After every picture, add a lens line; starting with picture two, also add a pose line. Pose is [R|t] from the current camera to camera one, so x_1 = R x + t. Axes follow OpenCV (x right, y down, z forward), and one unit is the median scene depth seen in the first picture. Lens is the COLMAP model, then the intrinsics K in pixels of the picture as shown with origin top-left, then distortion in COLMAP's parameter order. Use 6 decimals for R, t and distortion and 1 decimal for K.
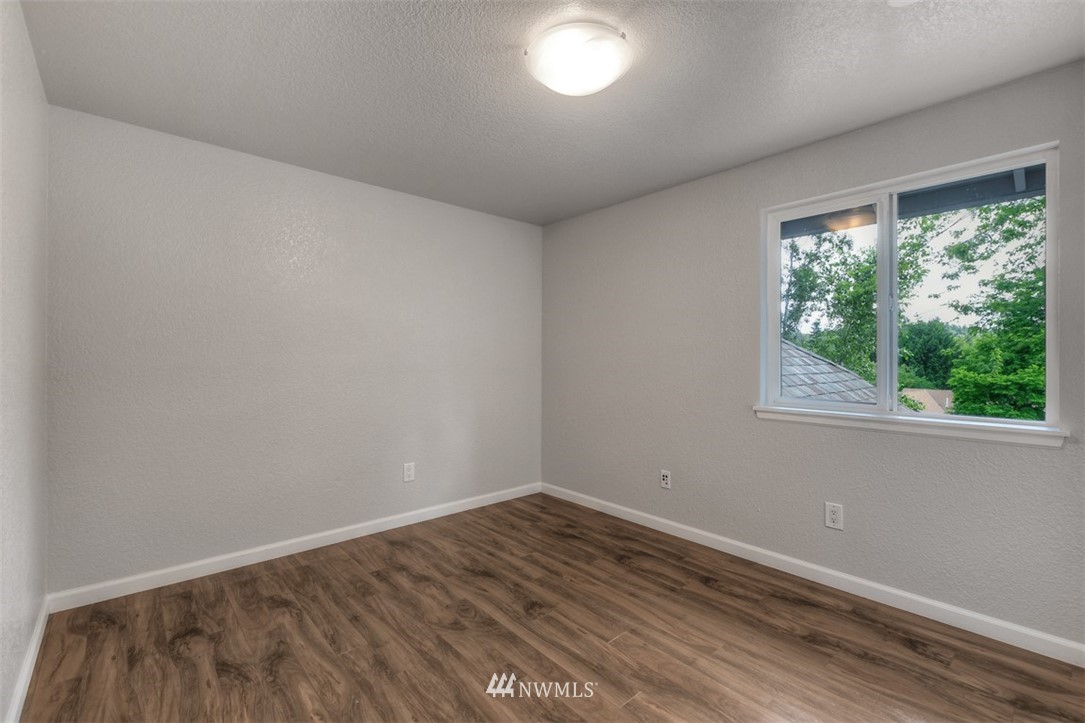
lens RADIAL K [[476.6, 0, 537.7], [0, 476.6, 358.7], [0, 0, 1]] dist [0.009898, -0.001712]
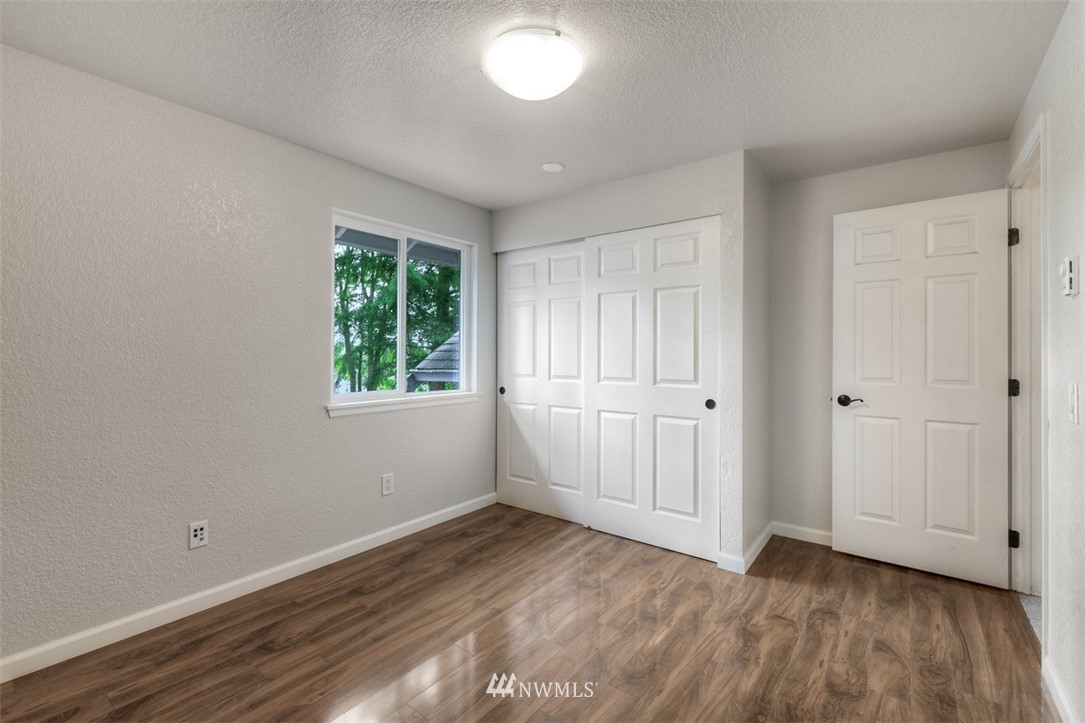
lens RADIAL K [[476.6, 0, 537.8], [0, 476.6, 357.7], [0, 0, 1]] dist [0.009898, -0.001712]
pose [[-0.200192, -0.007552, 0.979728, -0.660504], [0.000819, 0.999969, 0.007875, -0.007627], [-0.979756, 0.002379, -0.200179, 0.866999]]
